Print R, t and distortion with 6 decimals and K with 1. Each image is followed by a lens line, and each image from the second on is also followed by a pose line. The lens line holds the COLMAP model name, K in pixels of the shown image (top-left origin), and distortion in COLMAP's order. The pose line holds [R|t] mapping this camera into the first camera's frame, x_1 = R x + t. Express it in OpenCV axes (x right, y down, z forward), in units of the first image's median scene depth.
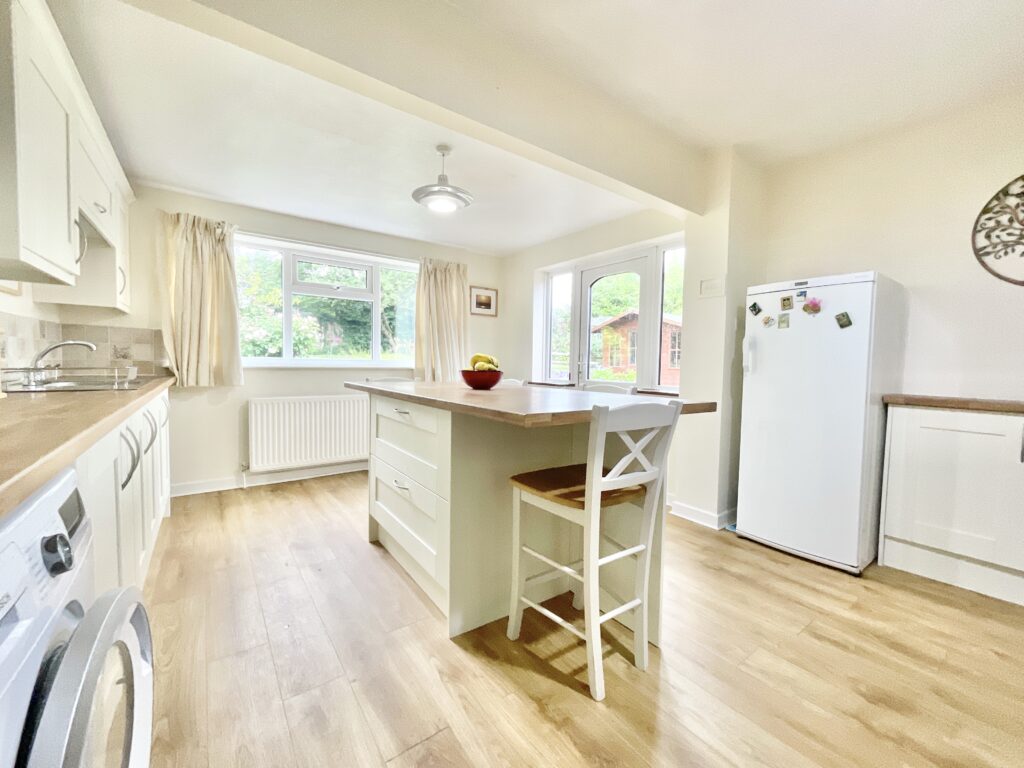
lens RADIAL K [[418.8, 0, 513.6], [0, 418.8, 384.0], [0, 0, 1]] dist [0.002043, -0.001268]
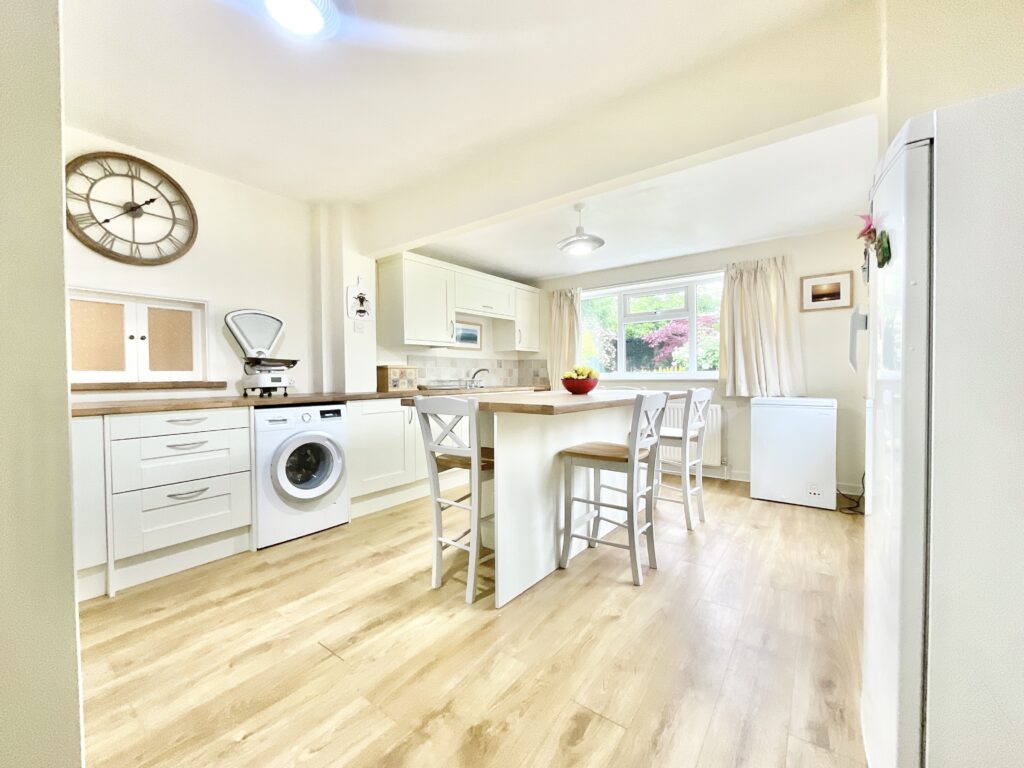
lens RADIAL K [[418.8, 0, 513.9], [0, 418.8, 388.2], [0, 0, 1]] dist [0.002043, -0.001268]
pose [[0.291314, 0.002893, -0.956623, 1.009303], [-0.031235, 0.999491, -0.006489, 0.008463], [0.956118, 0.031770, 0.291256, 0.459782]]
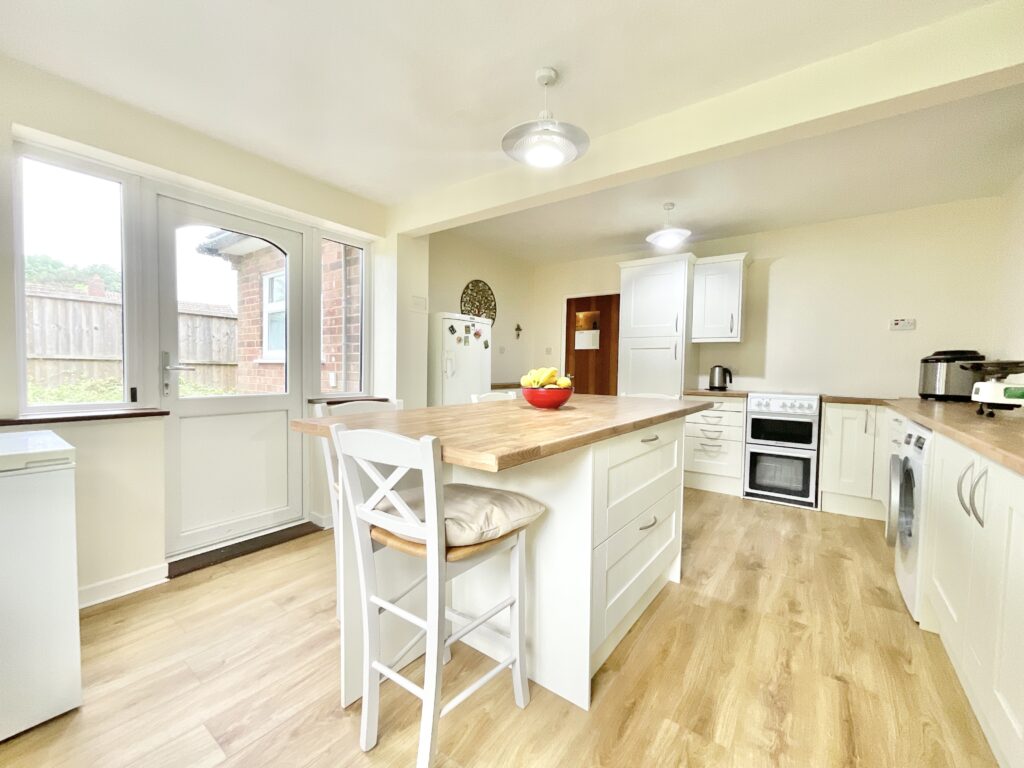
lens RADIAL K [[418.8, 0, 509.1], [0, 418.8, 380.0], [0, 0, 1]] dist [0.002043, -0.001268]
pose [[-0.296968, -0.053631, 0.953380, -0.862199], [0.024343, 0.997672, 0.063705, -0.101923], [-0.954577, 0.042126, -0.294971, 1.311016]]
